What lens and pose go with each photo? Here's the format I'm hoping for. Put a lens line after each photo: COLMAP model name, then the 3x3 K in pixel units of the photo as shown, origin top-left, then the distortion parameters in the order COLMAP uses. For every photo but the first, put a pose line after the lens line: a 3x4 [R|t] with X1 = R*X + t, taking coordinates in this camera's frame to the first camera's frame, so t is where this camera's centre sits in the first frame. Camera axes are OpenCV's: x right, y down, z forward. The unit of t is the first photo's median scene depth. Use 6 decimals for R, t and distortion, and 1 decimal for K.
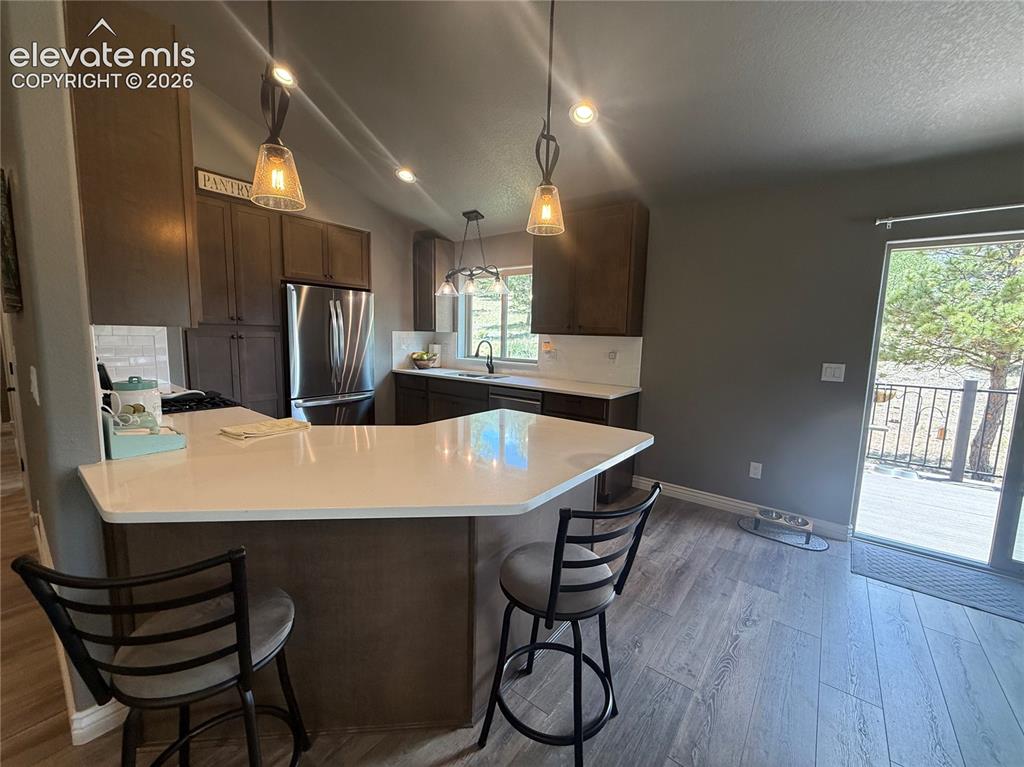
lens RADIAL K [[406.9, 0, 510.1], [0, 406.9, 384.8], [0, 0, 1]] dist [-0.011851, 0.001194]
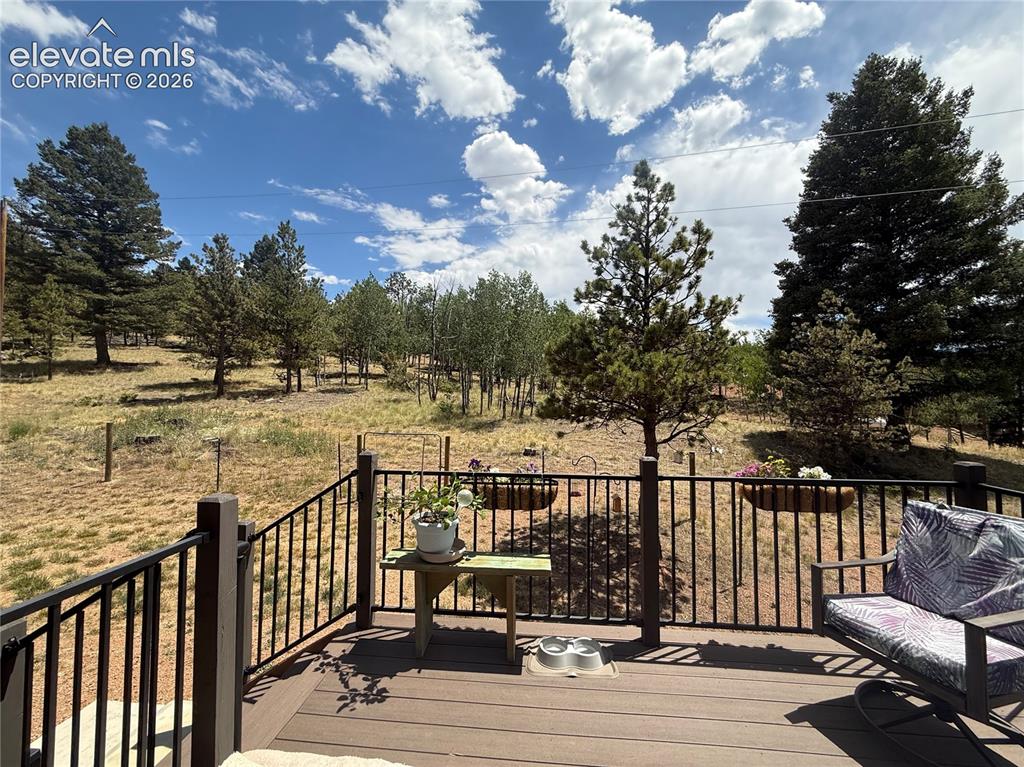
lens RADIAL K [[406.9, 0, 510.8], [0, 406.9, 380.3], [0, 0, 1]] dist [-0.011851, 0.001194]
pose [[0.829515, -0.002041, 0.558481, 0.437021], [0.087251, 0.988188, -0.125983, -0.048469], [-0.551627, 0.153233, 0.819894, 0.407179]]
